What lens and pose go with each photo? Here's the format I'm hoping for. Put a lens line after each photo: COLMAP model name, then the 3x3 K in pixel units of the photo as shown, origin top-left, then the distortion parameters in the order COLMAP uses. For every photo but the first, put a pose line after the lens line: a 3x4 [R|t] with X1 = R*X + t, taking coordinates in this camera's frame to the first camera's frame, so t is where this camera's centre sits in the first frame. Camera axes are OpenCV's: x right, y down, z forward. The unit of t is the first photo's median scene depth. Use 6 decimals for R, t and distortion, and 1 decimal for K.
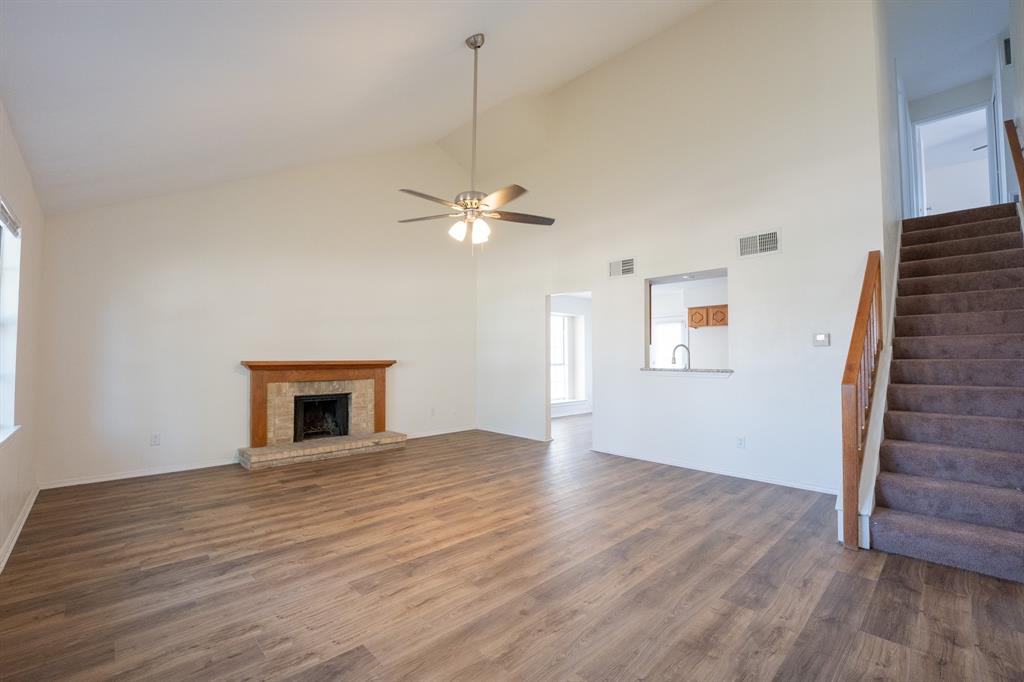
lens RADIAL K [[425.2, 0, 506.9], [0, 425.2, 343.5], [0, 0, 1]] dist [0.000817, -0.000014]
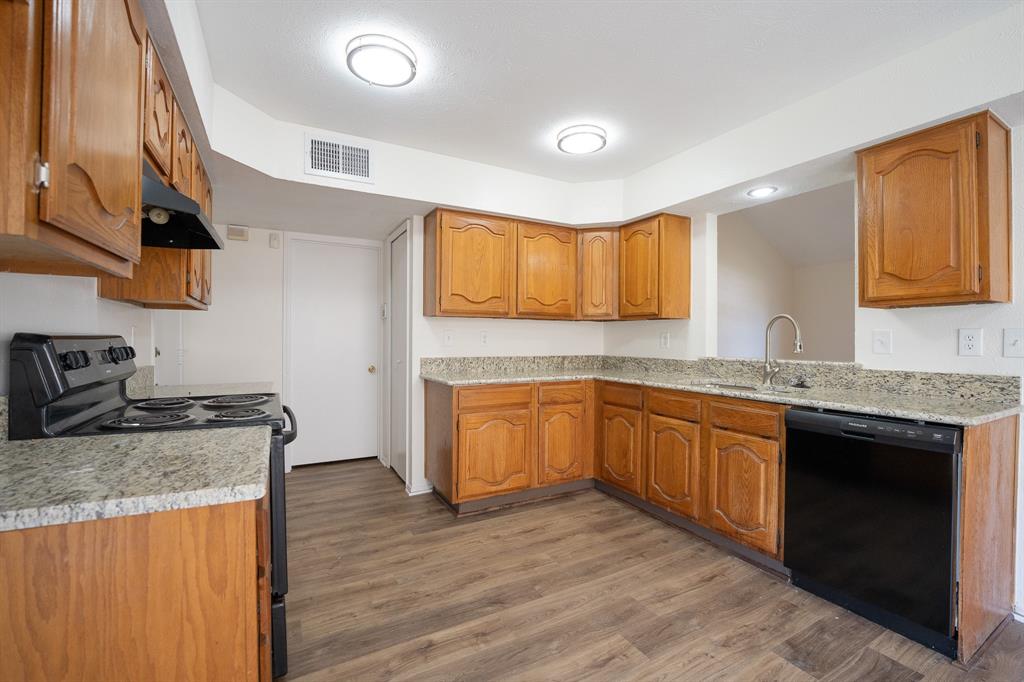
lens RADIAL K [[425.2, 0, 506.9], [0, 425.2, 343.5], [0, 0, 1]] dist [0.000817, -0.000014]
pose [[-0.964693, -0.003403, 0.263353, 0.385724], [-0.014468, 0.999091, -0.040088, 0.071870], [-0.262978, -0.042482, -0.963866, 2.101812]]
